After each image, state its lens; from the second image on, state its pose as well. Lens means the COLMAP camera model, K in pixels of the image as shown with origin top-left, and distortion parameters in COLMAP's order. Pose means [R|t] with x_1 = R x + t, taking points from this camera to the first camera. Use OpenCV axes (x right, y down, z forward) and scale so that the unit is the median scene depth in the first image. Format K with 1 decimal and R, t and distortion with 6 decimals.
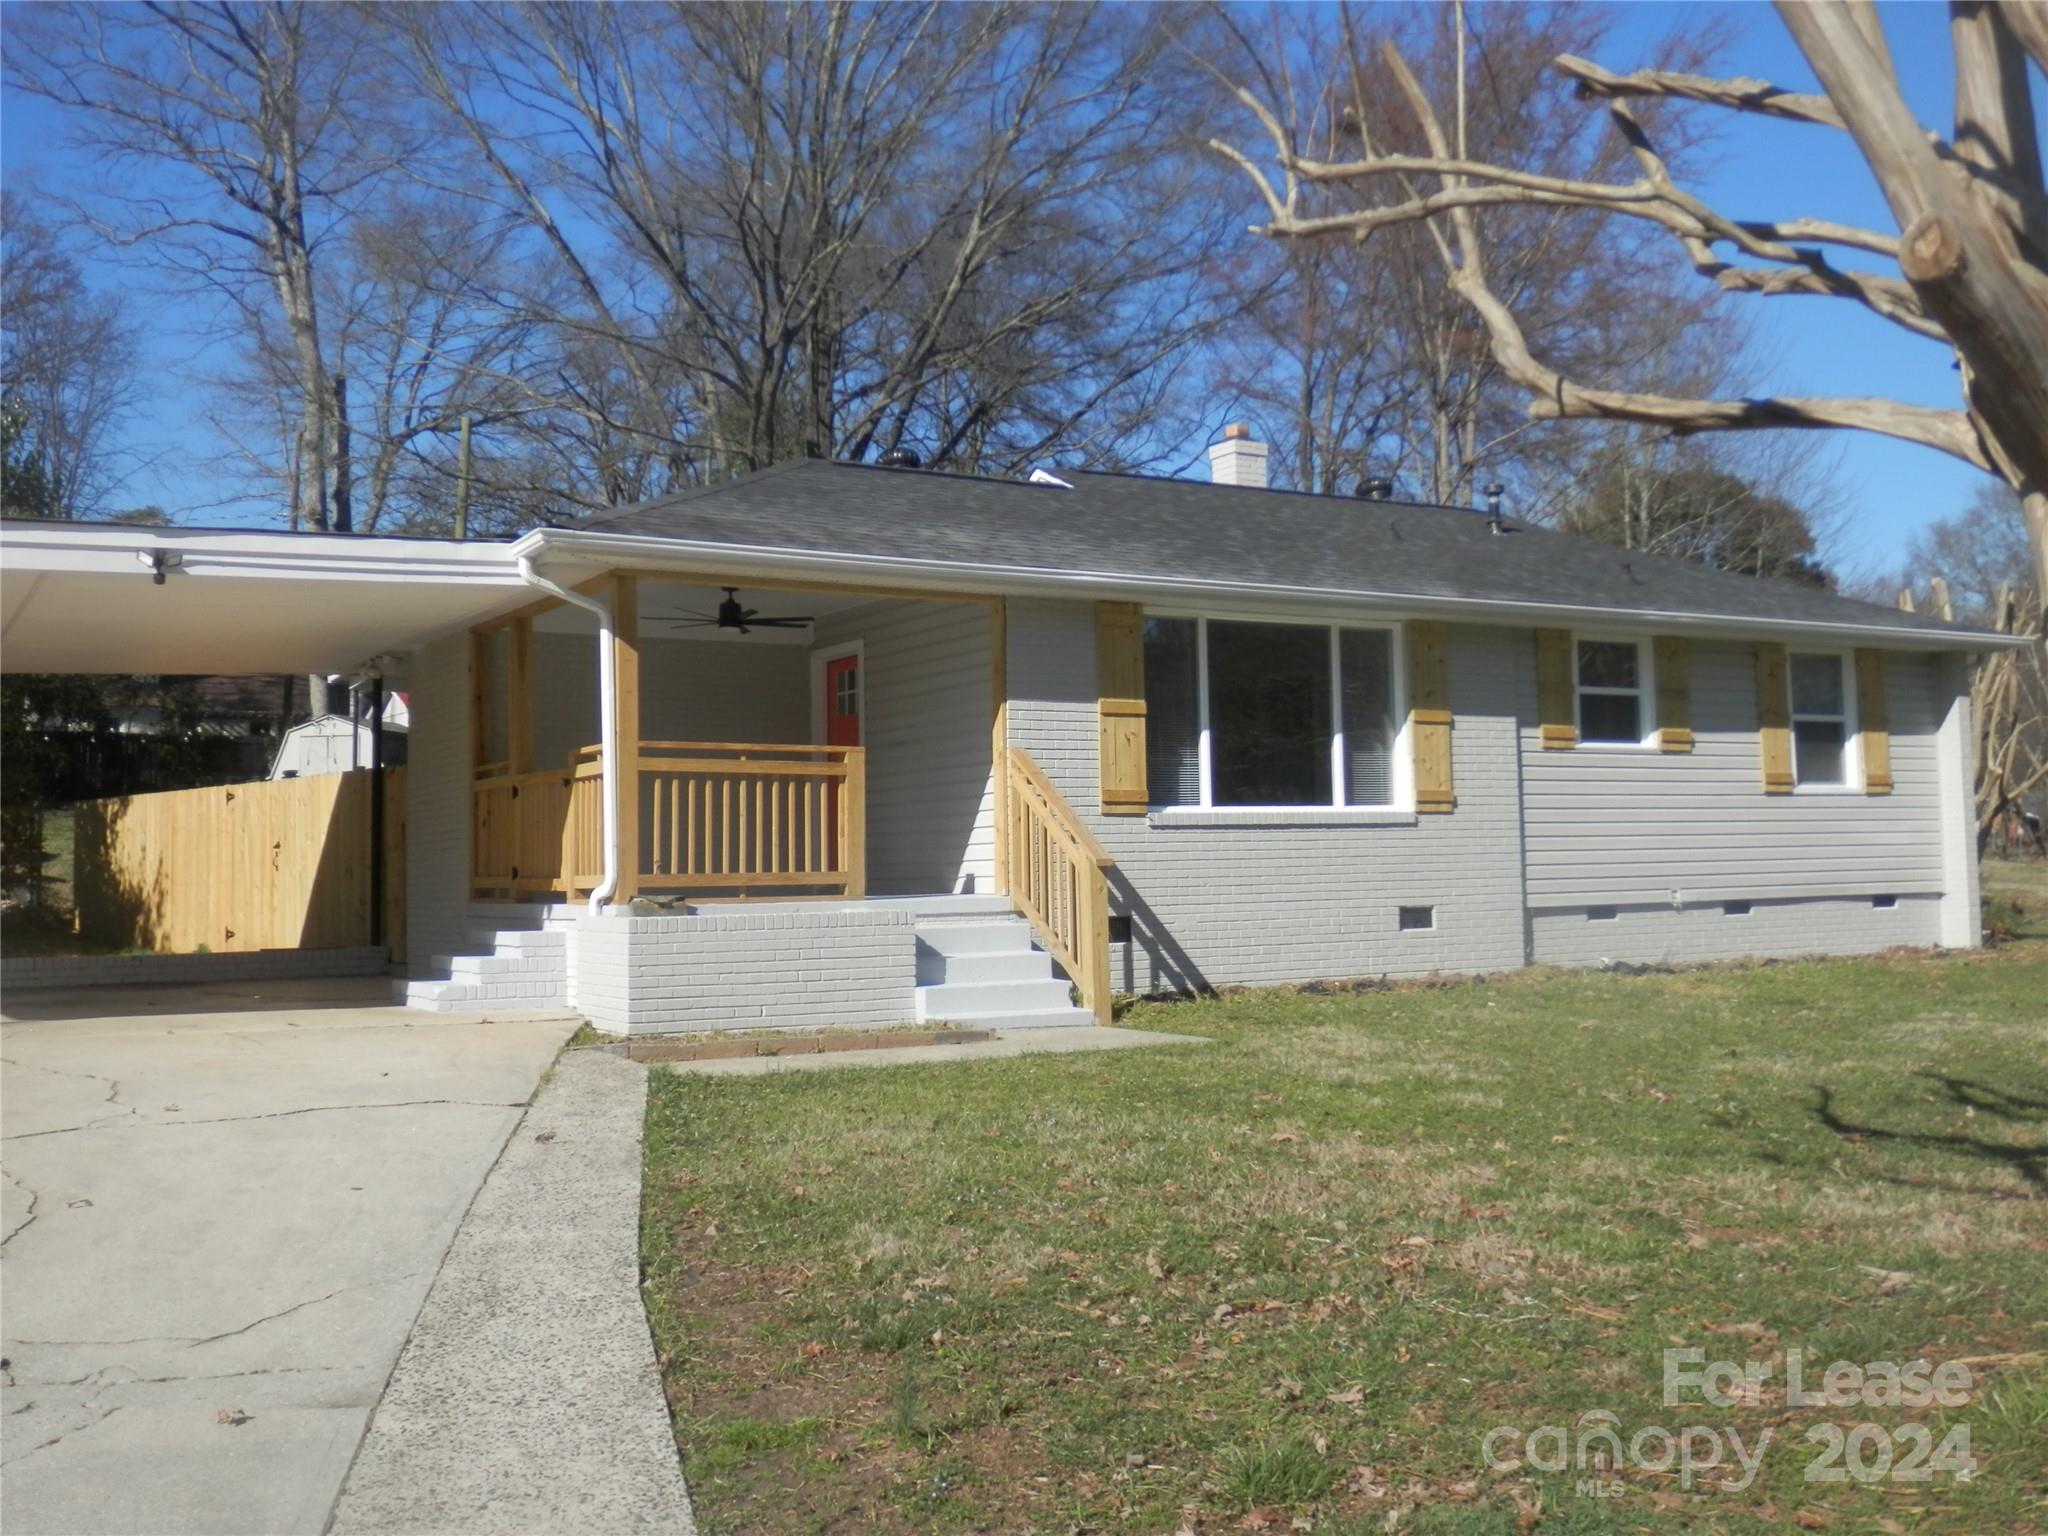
lens RADIAL K [[1976.8, 0, 1024.0], [0, 1976.8, 768.0], [0, 0, 1]] dist [0.004856, -0.001960]
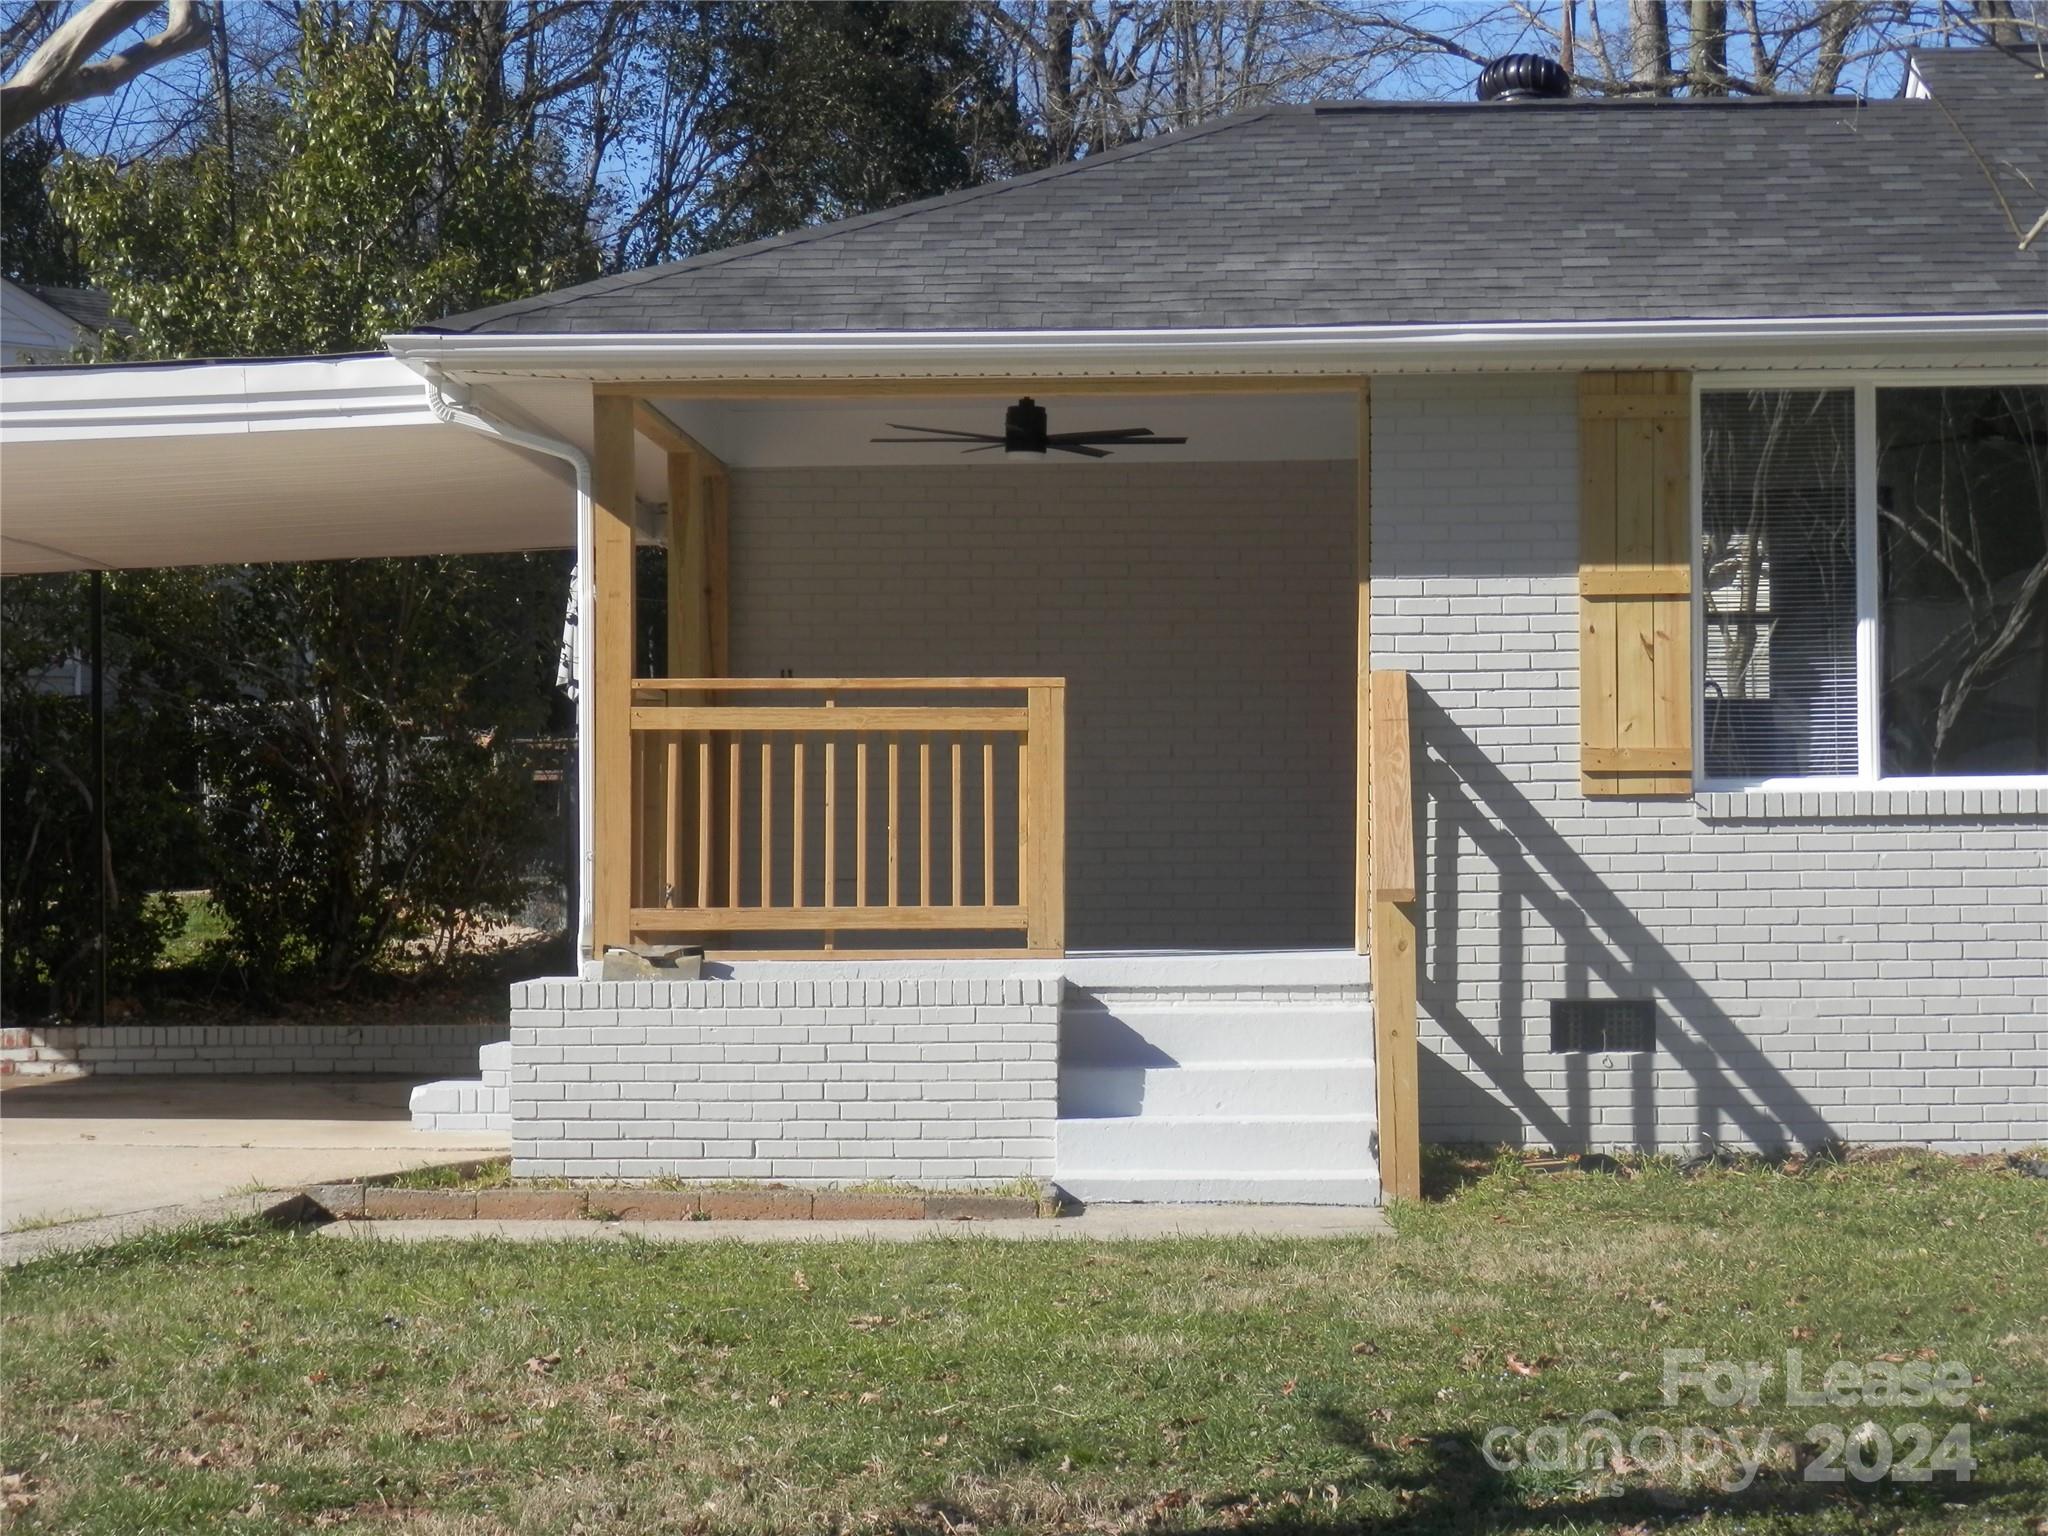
lens RADIAL K [[4529.5, 0, 1024.0], [0, 4529.5, 768.0], [0, 0, 1]] dist [0.015471, 0.128676]
pose [[0.829772, -0.004156, -0.558087, 0.537345], [0.022185, 0.999428, 0.025542, -0.015789], [0.557662, -0.033576, 0.829389, -0.036496]]
